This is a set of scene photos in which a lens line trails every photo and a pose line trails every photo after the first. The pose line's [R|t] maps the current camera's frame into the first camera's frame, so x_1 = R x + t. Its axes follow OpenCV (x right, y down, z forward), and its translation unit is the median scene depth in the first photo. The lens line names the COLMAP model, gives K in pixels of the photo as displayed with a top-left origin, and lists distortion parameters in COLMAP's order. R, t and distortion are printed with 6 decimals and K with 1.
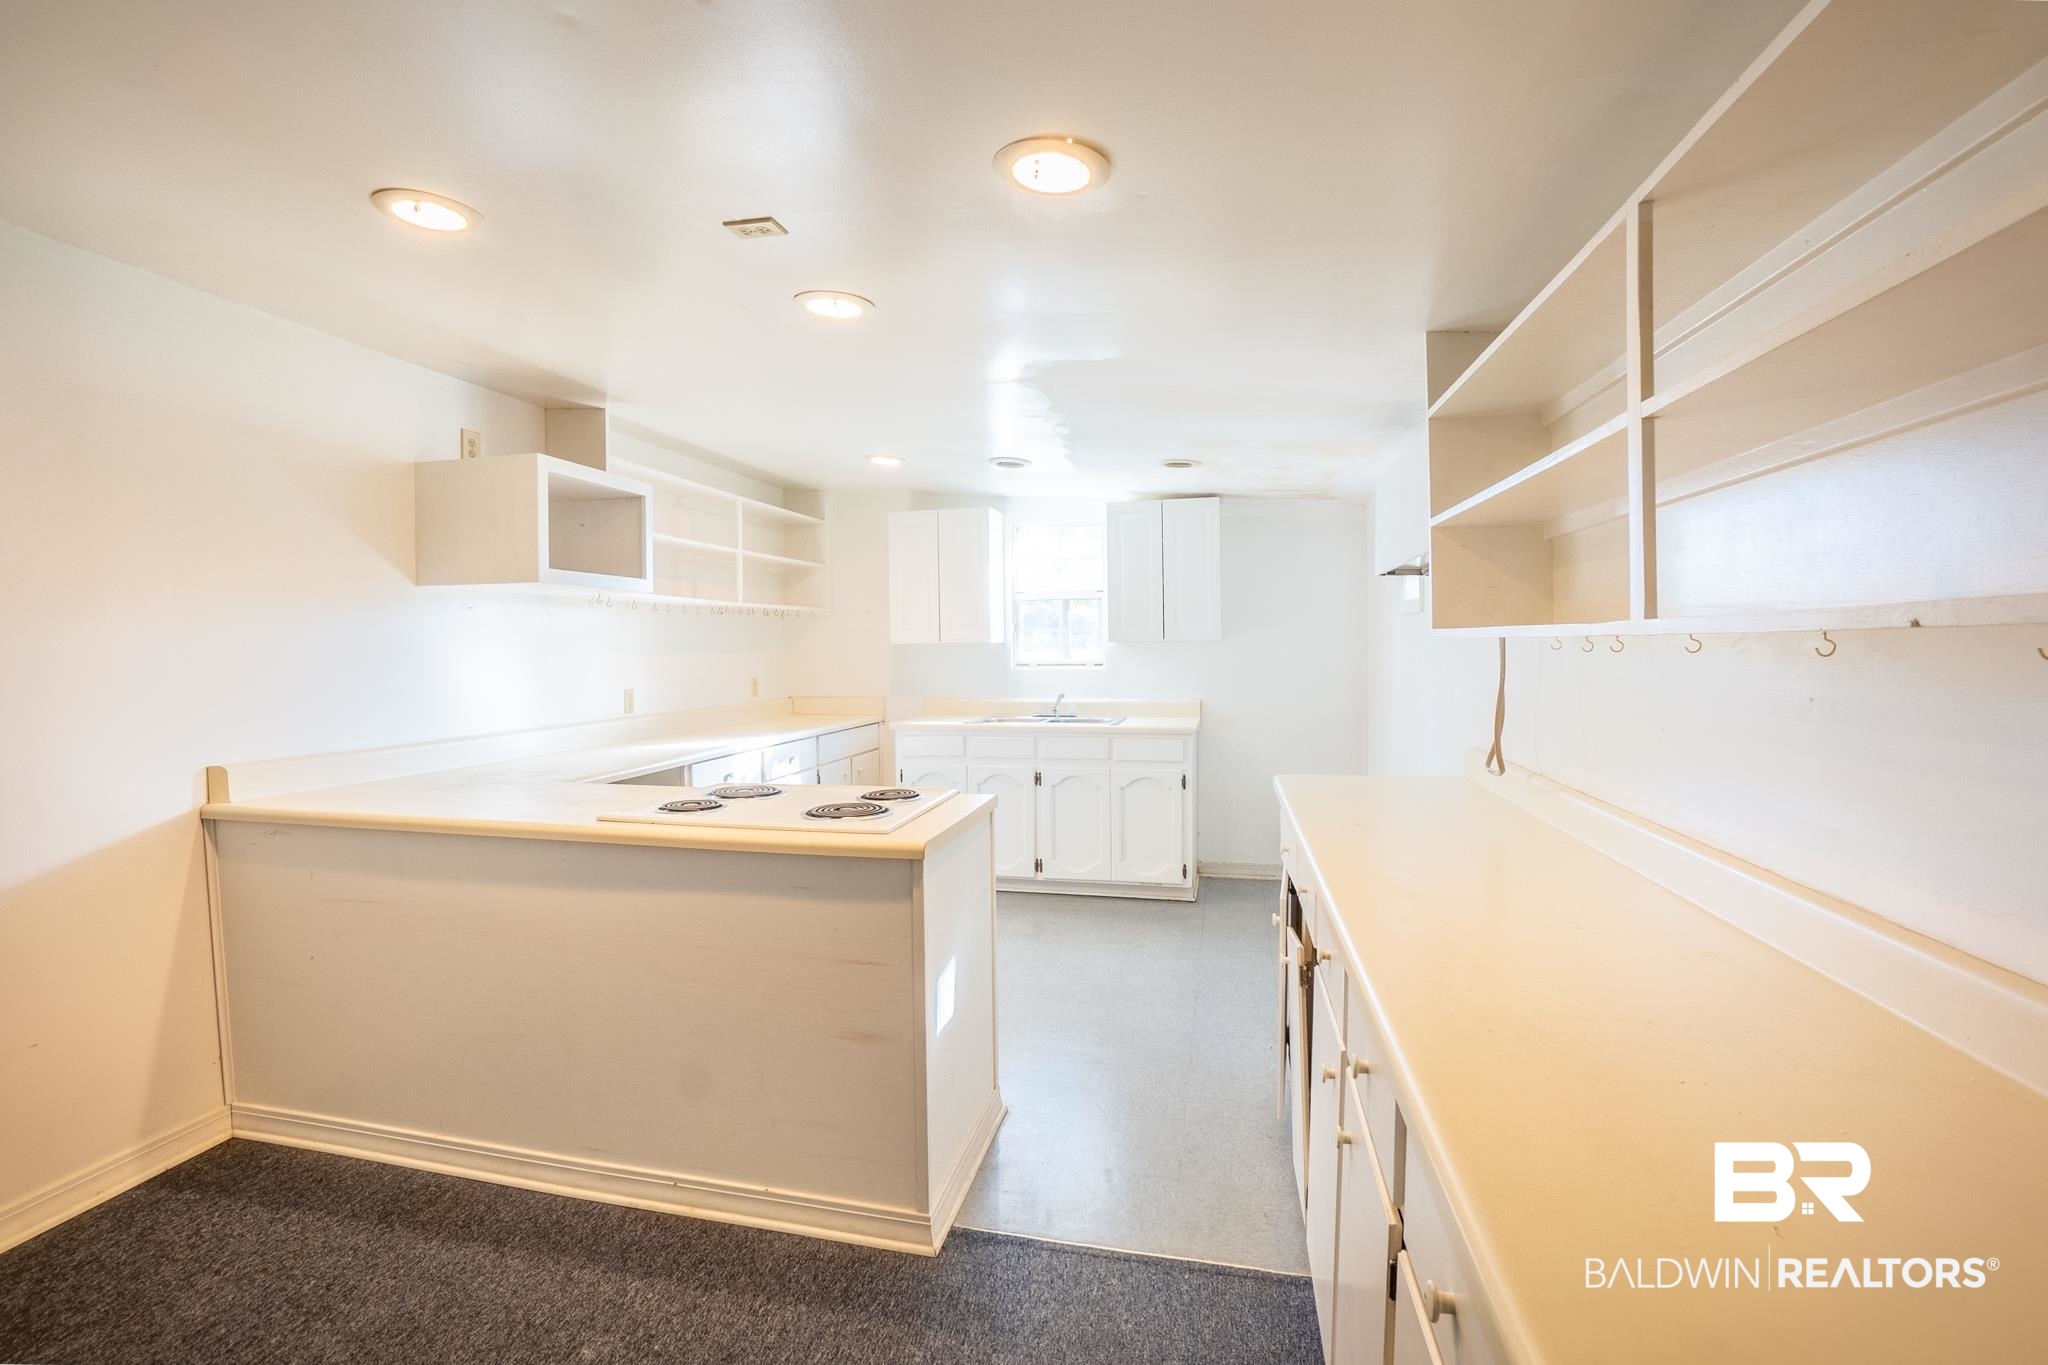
lens RADIAL K [[895.4, 0, 1007.6], [0, 895.4, 682.1], [0, 0, 1]] dist [-0.064935, 0.023428]
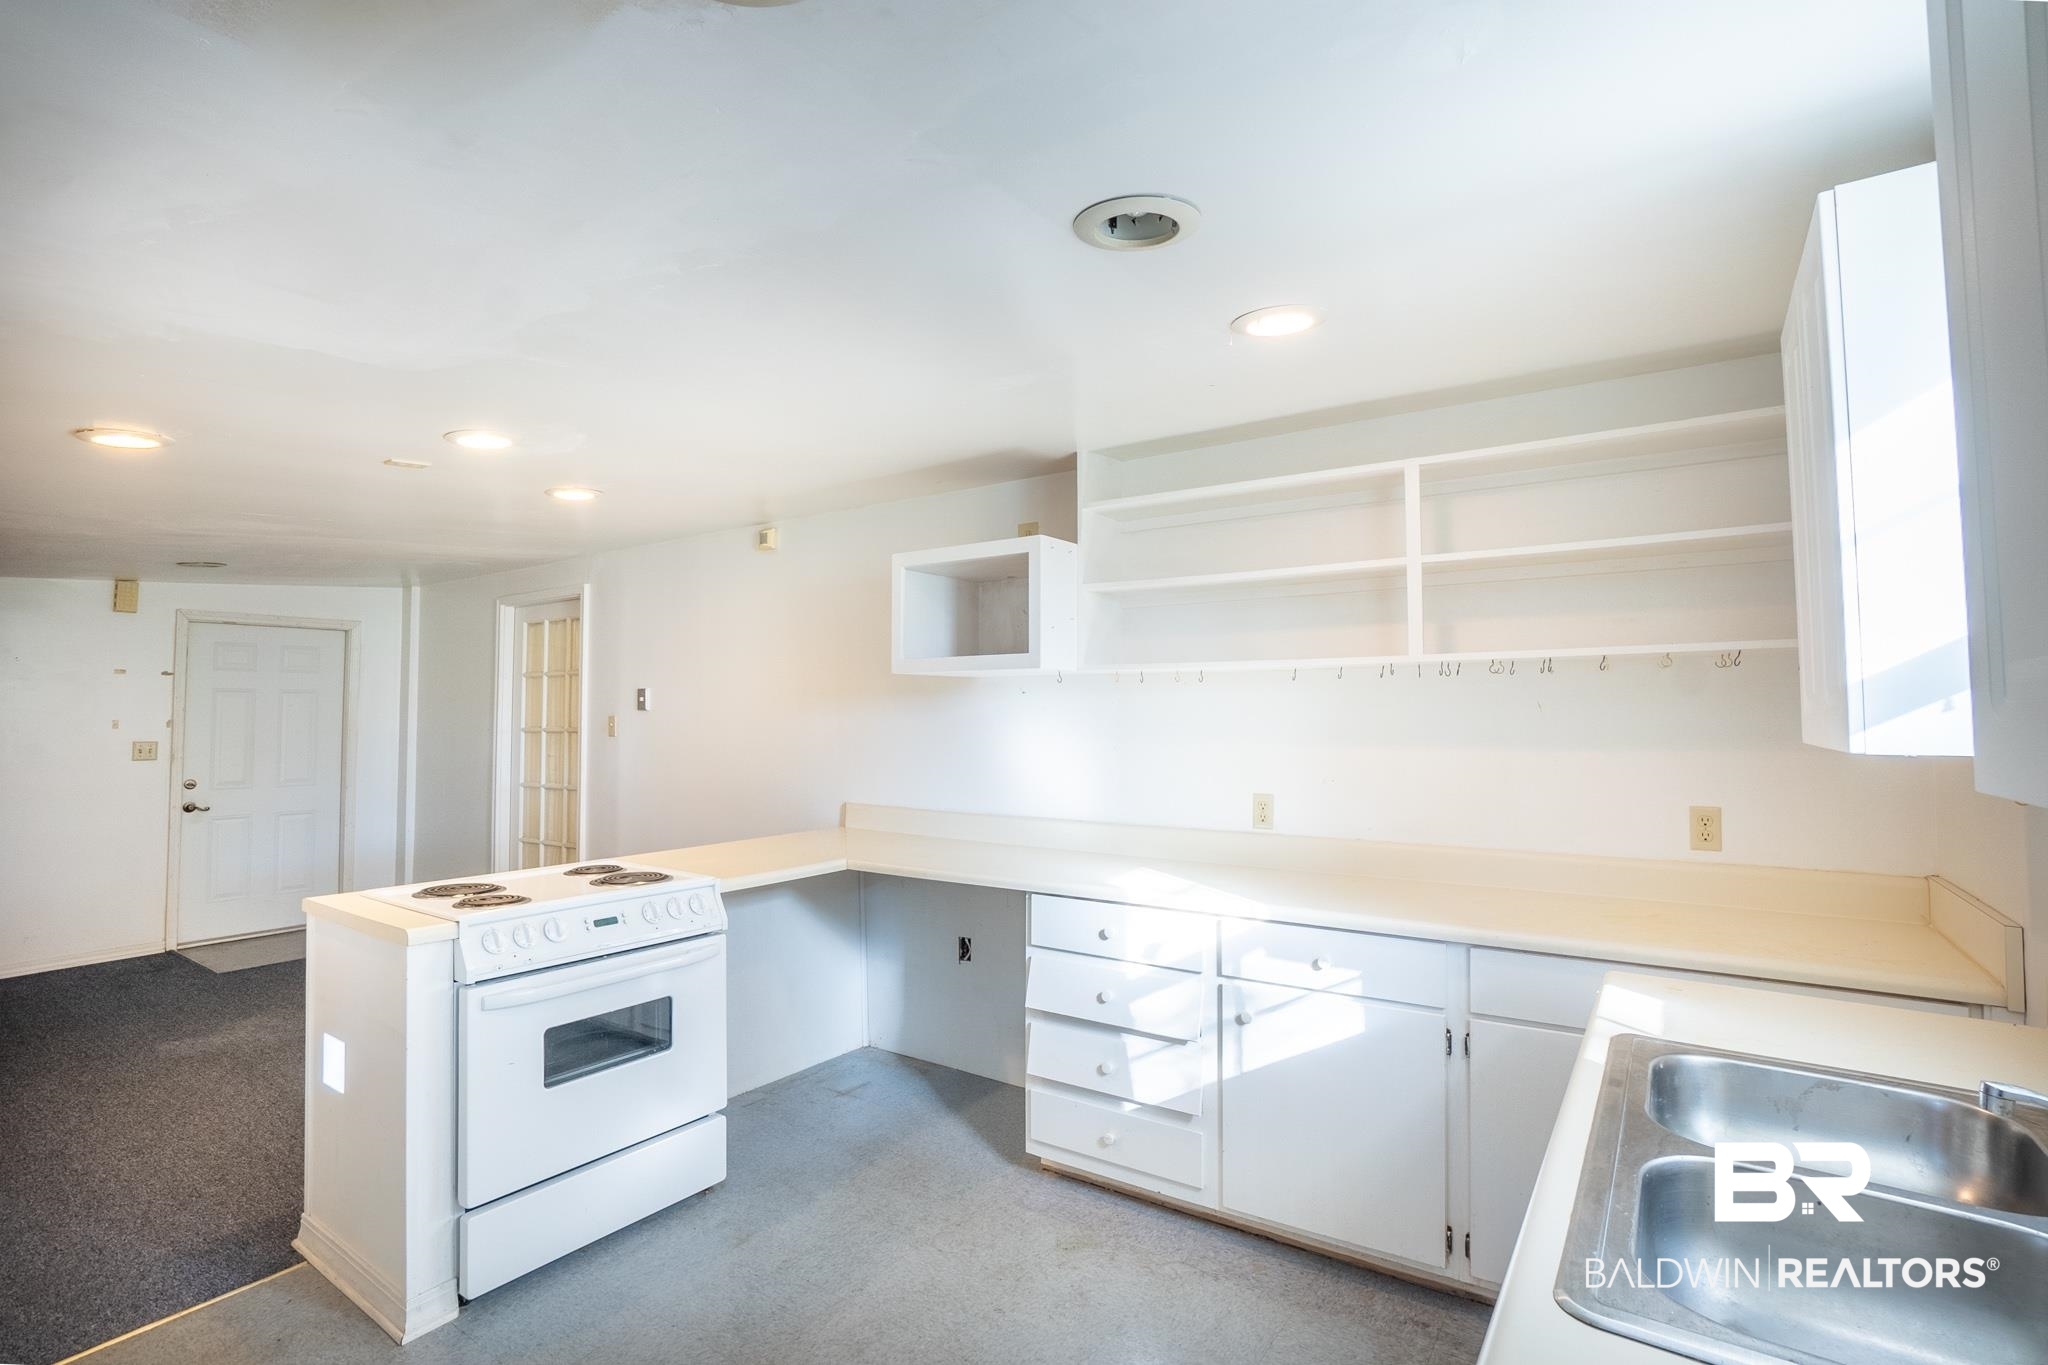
lens RADIAL K [[992.9, 0, 1000.9], [0, 992.9, 674.6], [0, 0, 1]] dist [-0.057273, 0.025629]
pose [[-0.380142, -0.038846, -0.924112, 0.319816], [-0.040967, 0.998844, -0.025135, -0.048792], [0.924020, 0.028303, -0.381294, 0.937598]]
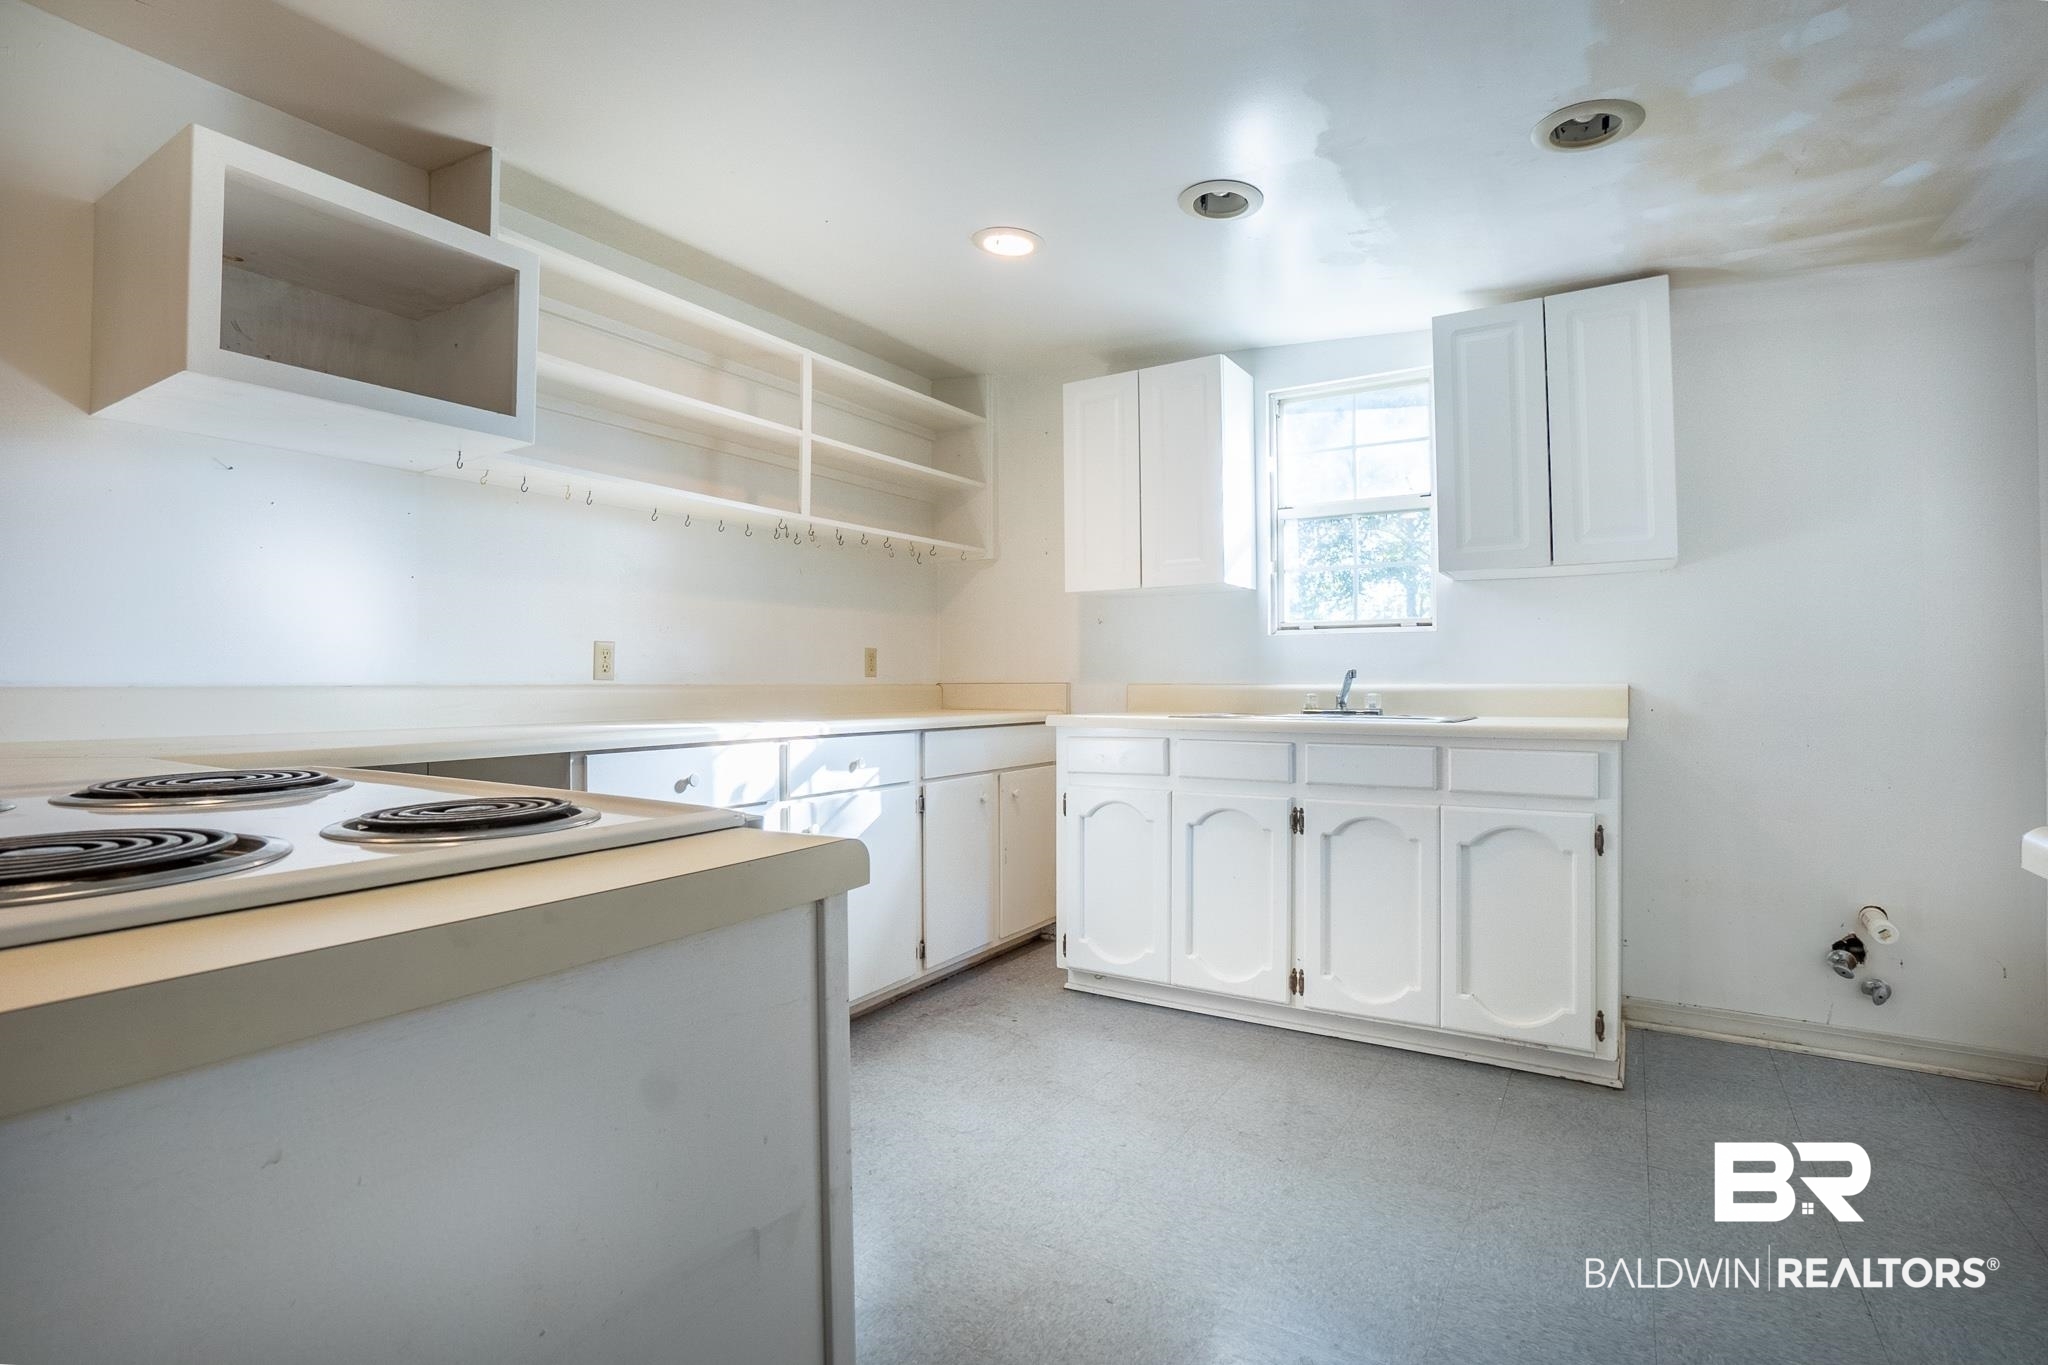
lens RADIAL K [[968.5, 0, 1024.0], [0, 968.5, 668.3], [0, 0, 1]] dist [-0.058153, 0.023387]
pose [[0.942999, 0.002965, -0.332782, 0.071776], [-0.019855, 0.998680, -0.047366, 0.045871], [0.332202, 0.051274, 0.941814, 0.386200]]
